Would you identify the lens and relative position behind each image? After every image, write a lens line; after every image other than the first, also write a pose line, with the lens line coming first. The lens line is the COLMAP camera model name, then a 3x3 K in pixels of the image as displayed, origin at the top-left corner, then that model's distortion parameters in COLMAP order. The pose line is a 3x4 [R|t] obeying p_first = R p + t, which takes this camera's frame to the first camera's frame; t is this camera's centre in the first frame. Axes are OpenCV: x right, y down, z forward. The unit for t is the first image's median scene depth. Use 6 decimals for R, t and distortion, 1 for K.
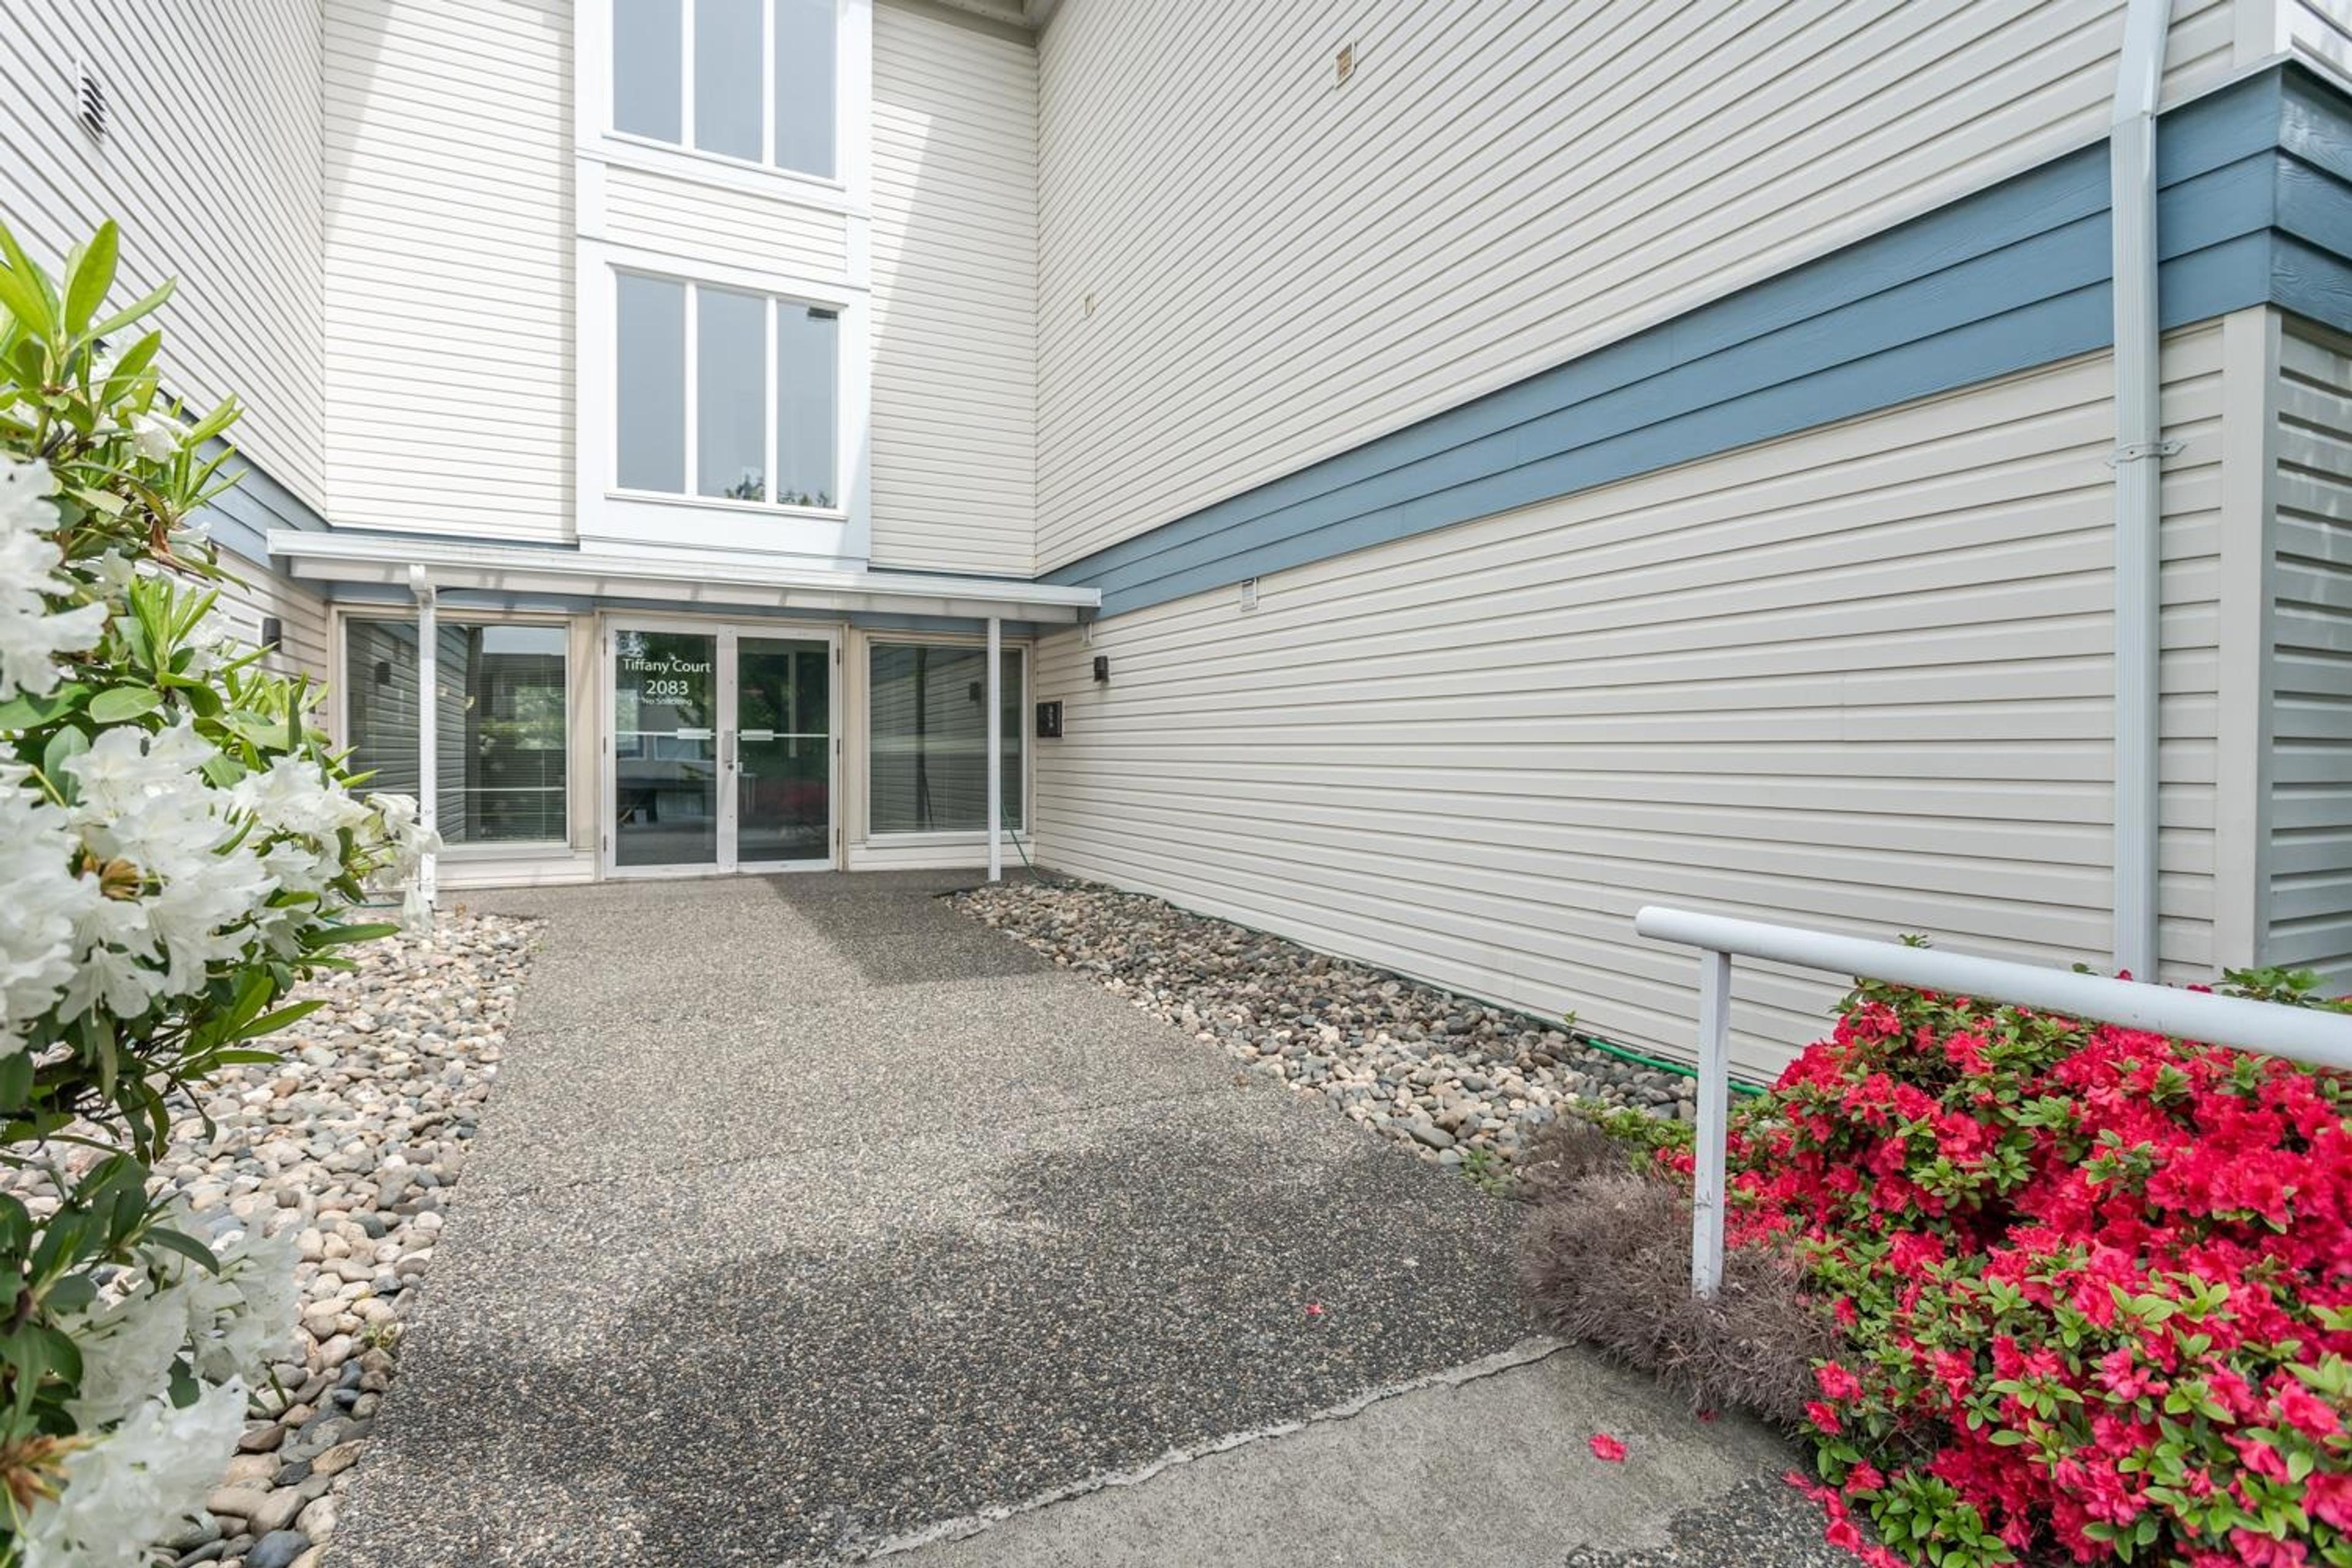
lens RADIAL K [[1089.0, 0, 1172.4], [0, 1089.0, 770.2], [0, 0, 1]] dist [0.002871, 0.000079]
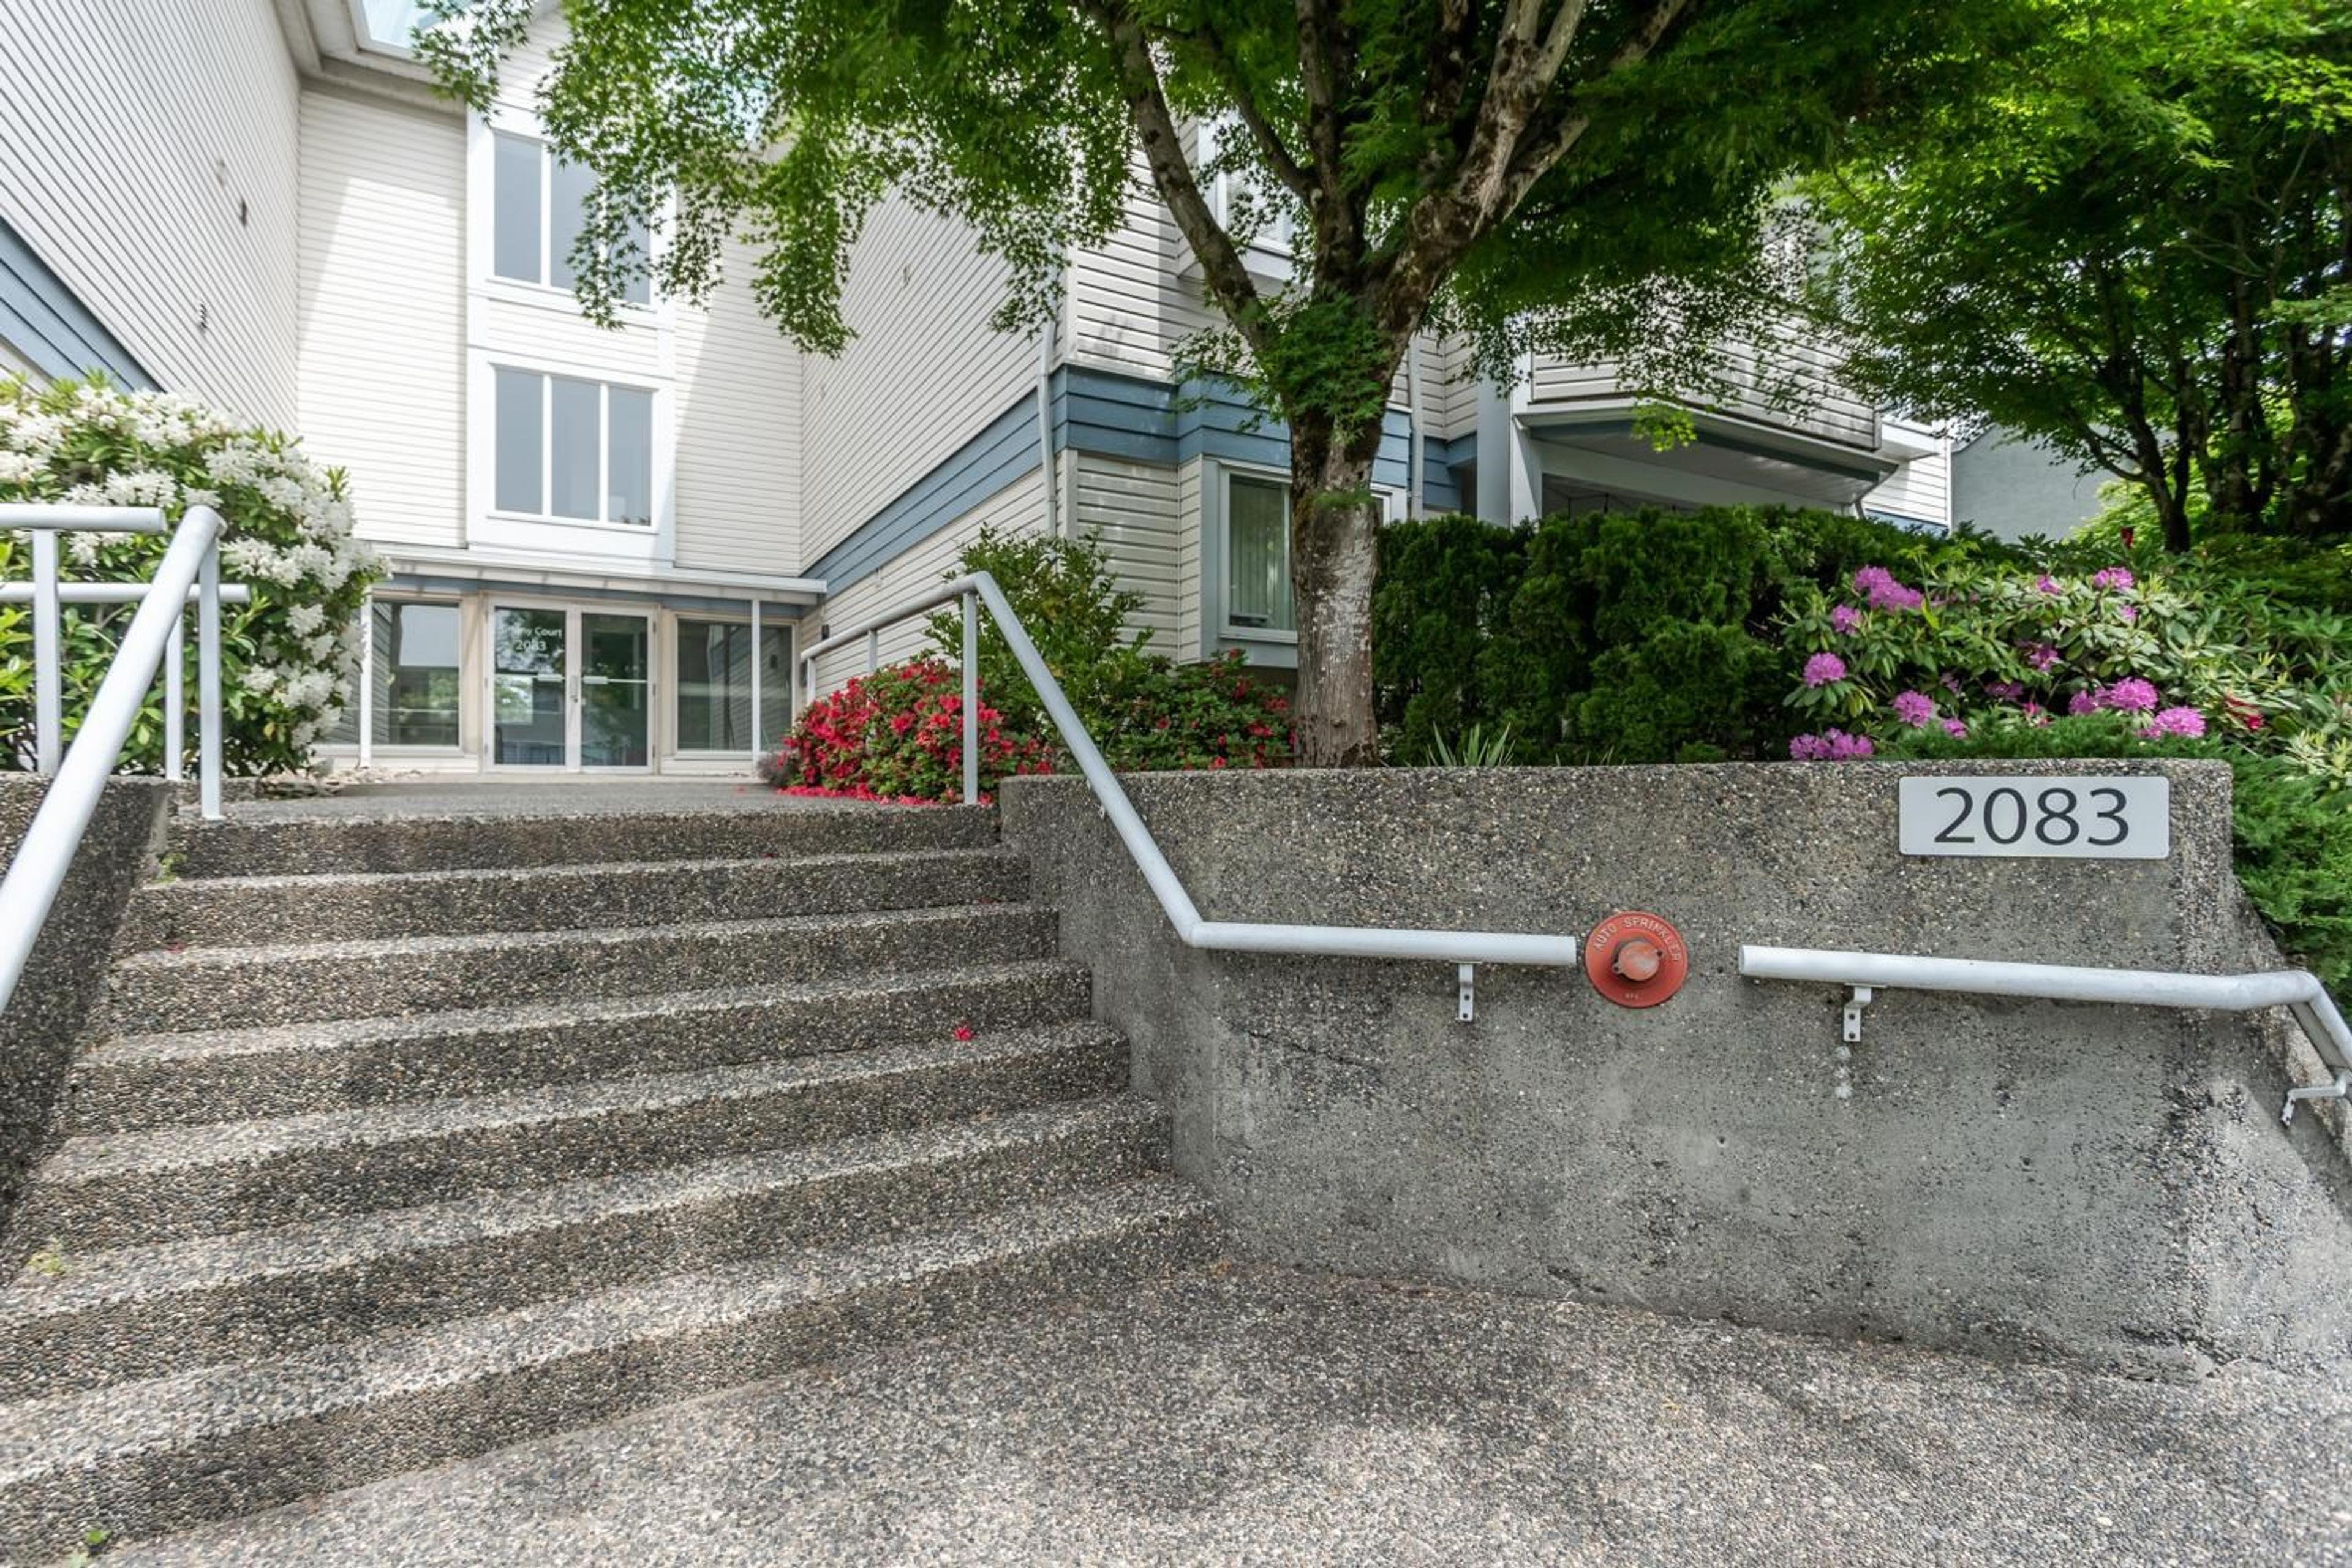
lens RADIAL K [[1089.0, 0, 1174.7], [0, 1089.0, 780.0], [0, 0, 1]] dist [0.002871, 0.000079]
pose [[0.997404, -0.003105, 0.071938, 0.306919], [0.004418, 0.999827, -0.018088, 0.140602], [-0.071869, 0.018359, 0.997245, -0.544457]]
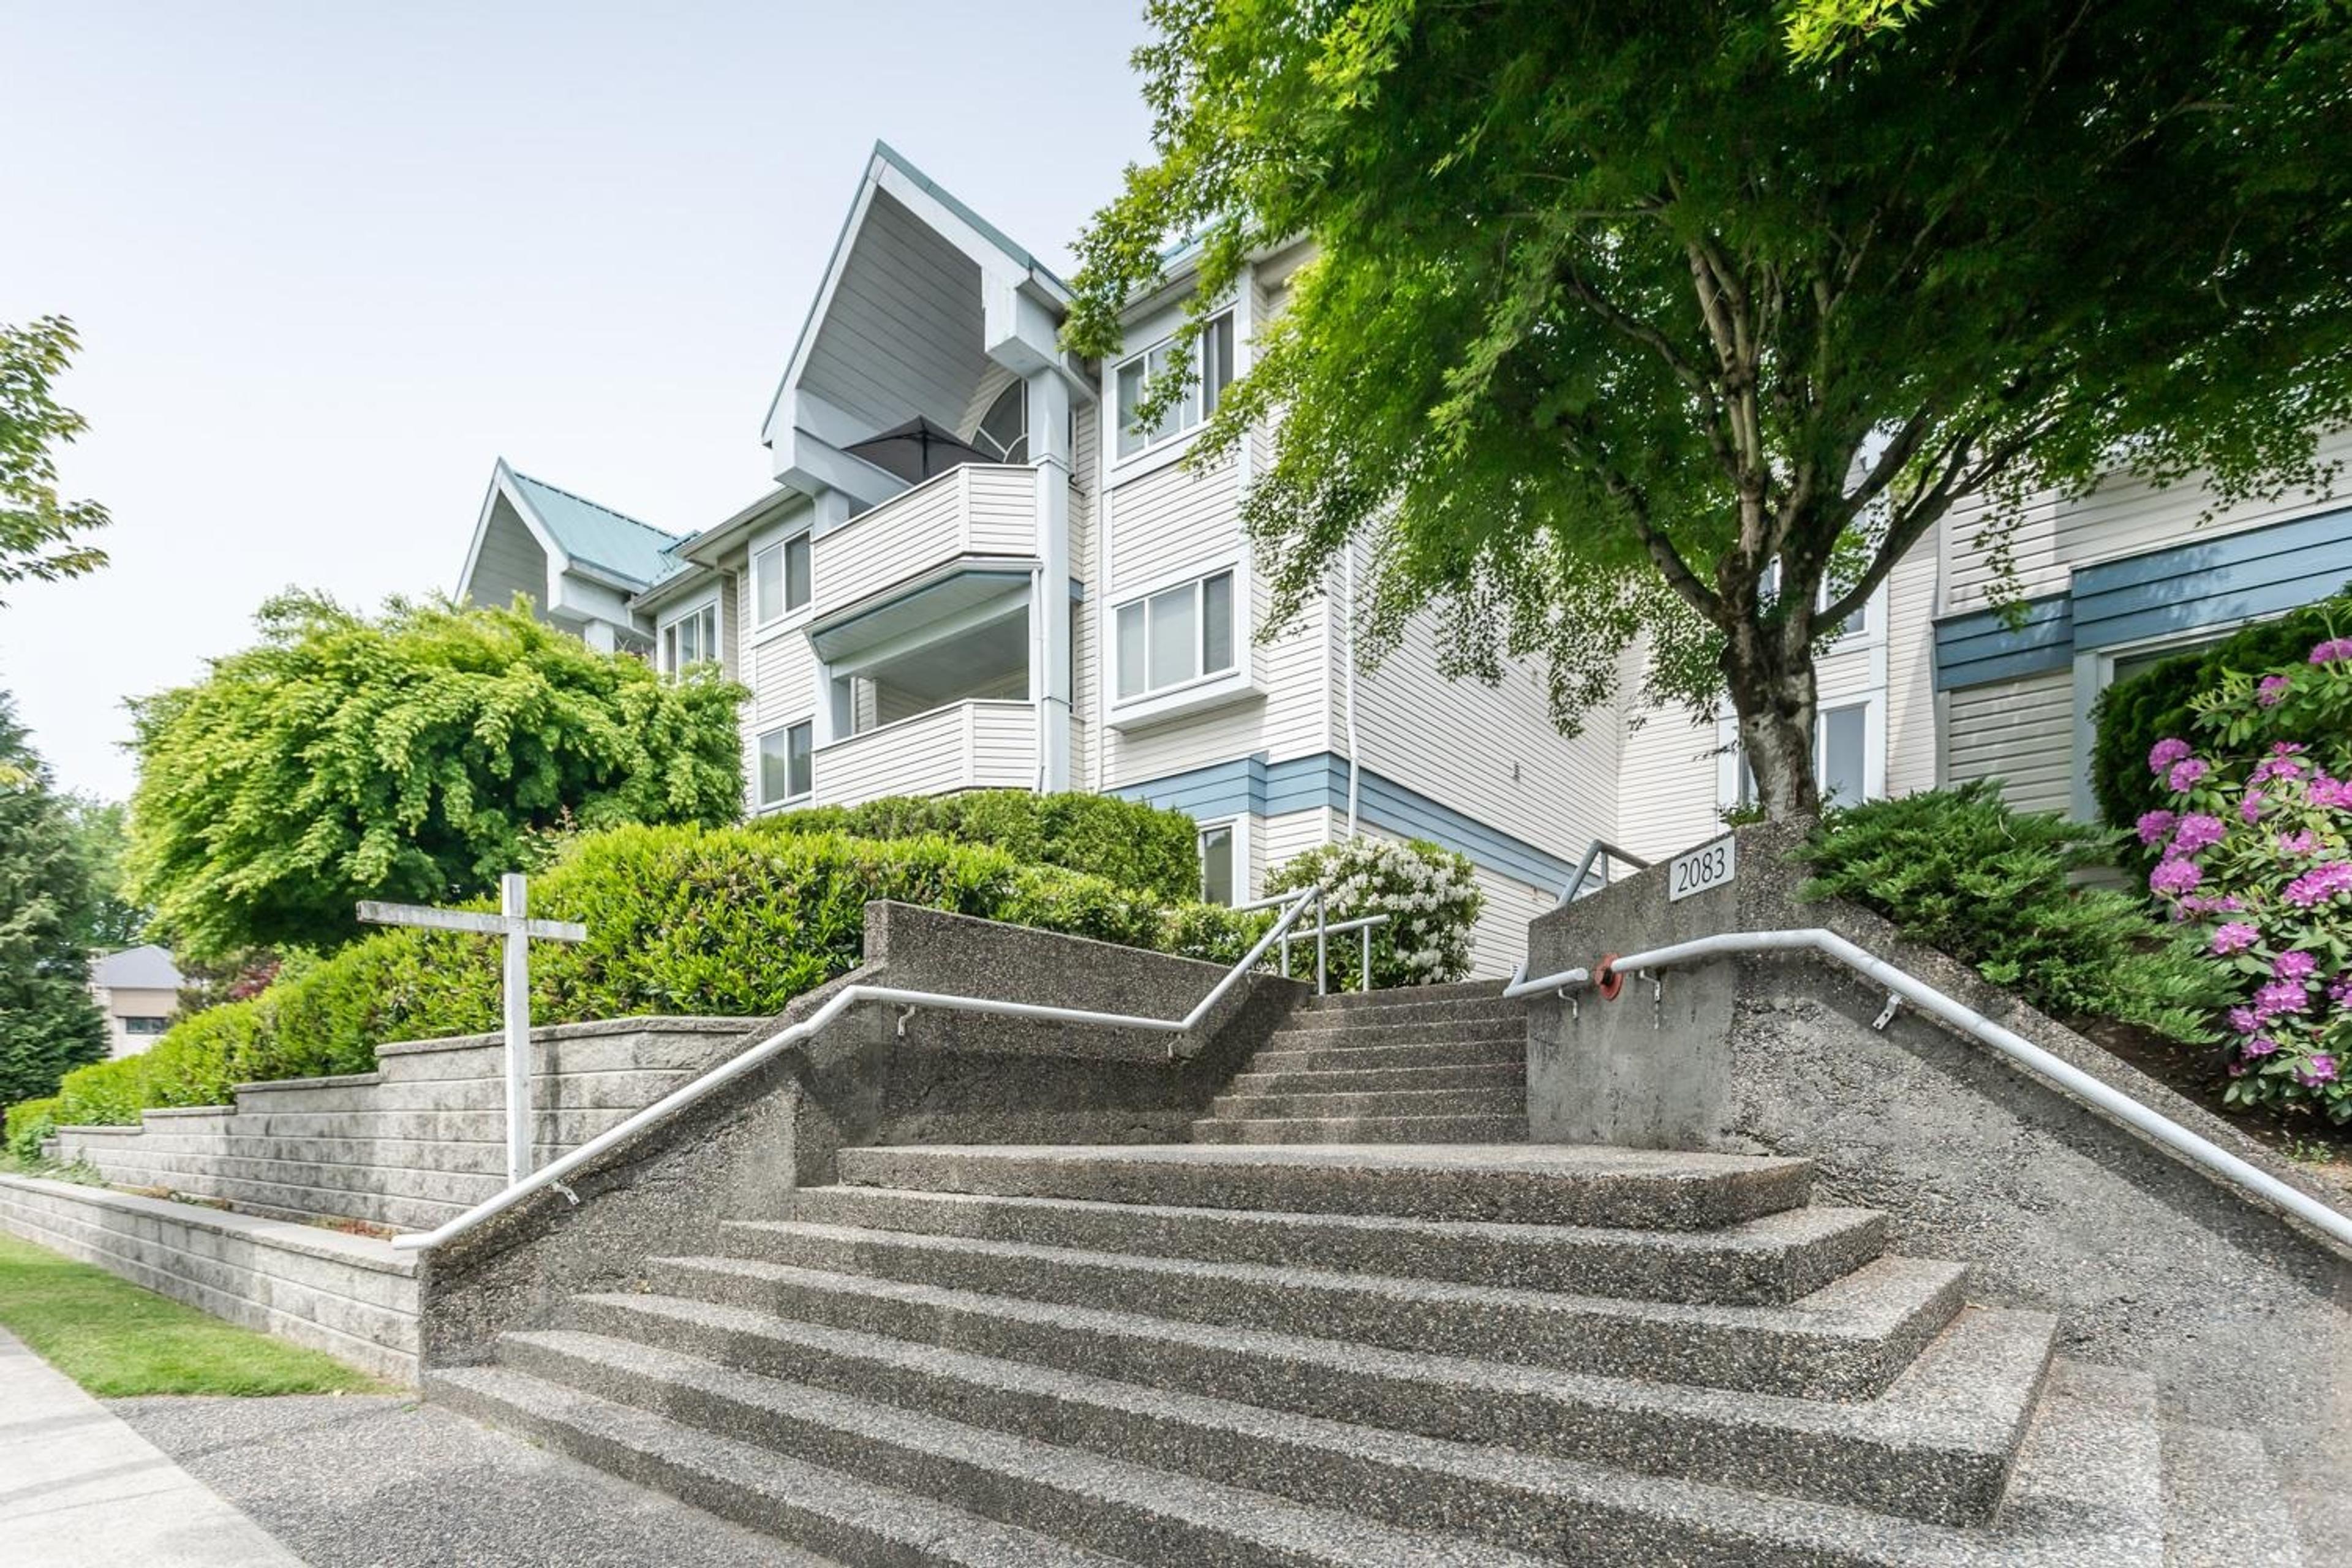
lens RADIAL K [[1089.0, 0, 1173.7], [0, 1089.0, 784.0], [0, 0, 1]] dist [0.002871, 0.000079]
pose [[0.441948, -0.261871, -0.857966, 1.709790], [-0.013483, 0.954393, -0.298249, 0.442174], [0.896939, 0.143379, 0.418261, -1.011949]]
